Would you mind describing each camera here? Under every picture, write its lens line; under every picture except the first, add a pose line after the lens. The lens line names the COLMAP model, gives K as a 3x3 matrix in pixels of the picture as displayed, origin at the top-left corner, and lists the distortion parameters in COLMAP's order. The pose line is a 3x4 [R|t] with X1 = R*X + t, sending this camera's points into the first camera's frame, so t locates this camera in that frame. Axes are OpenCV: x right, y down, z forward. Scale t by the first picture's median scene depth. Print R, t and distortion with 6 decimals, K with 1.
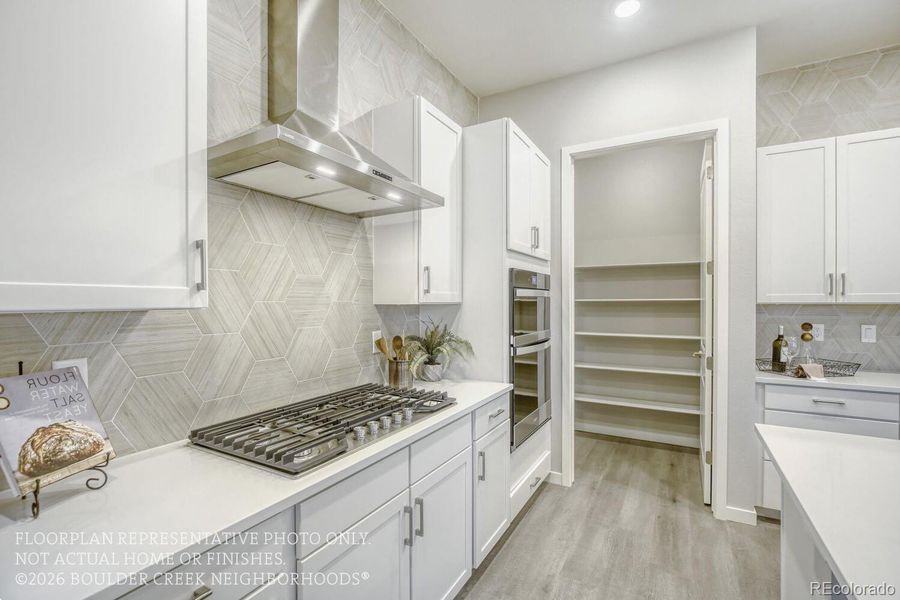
lens RADIAL K [[404.7, 0, 453.5], [0, 404.7, 304.0], [0, 0, 1]] dist [-0.012445, 0.000525]
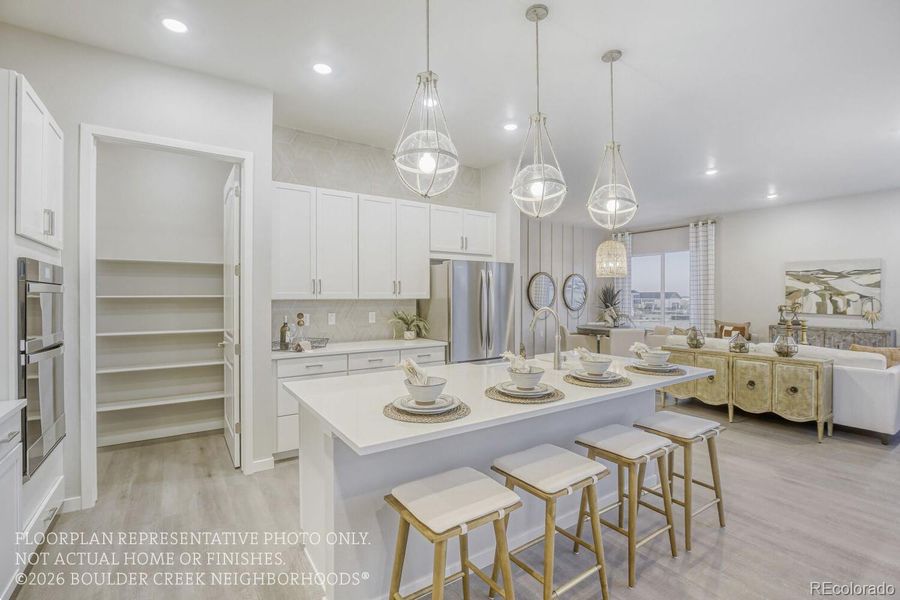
lens RADIAL K [[404.7, 0, 453.5], [0, 404.7, 304.0], [0, 0, 1]] dist [-0.012445, 0.000525]
pose [[0.439084, -0.014350, 0.898331, -0.162019], [0.006255, 0.999897, 0.012915, 0.000164], [-0.898424, -0.000051, 0.439129, -0.109525]]
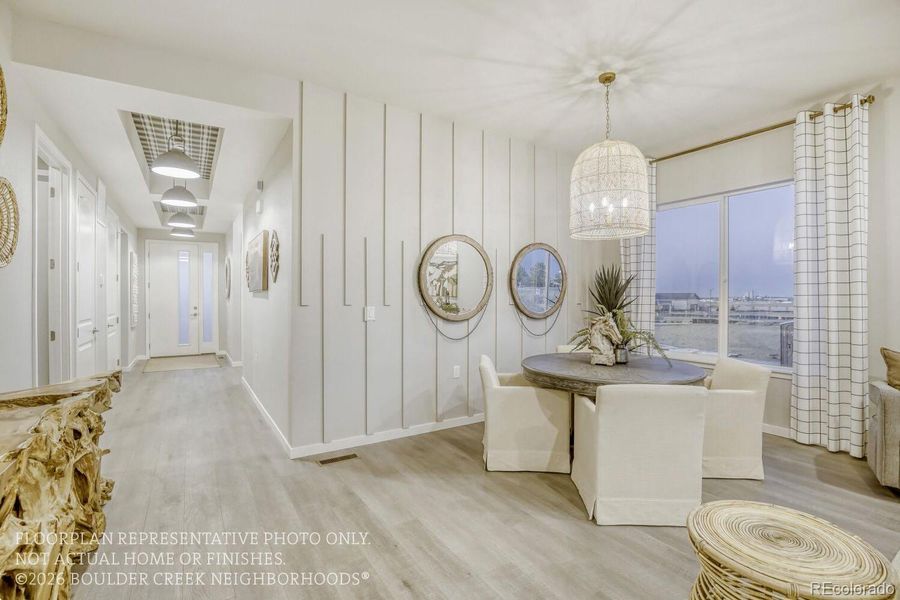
lens RADIAL K [[419.0, 0, 450.0], [0, 419.0, 300.0], [0, 0, 1]] dist [-0.014702, 0.000018]
pose [[0.461157, -0.003306, 0.887312, 1.652328], [0.003754, 0.999991, 0.001774, 0.025194], [-0.887311, 0.002512, 0.461166, -0.003369]]
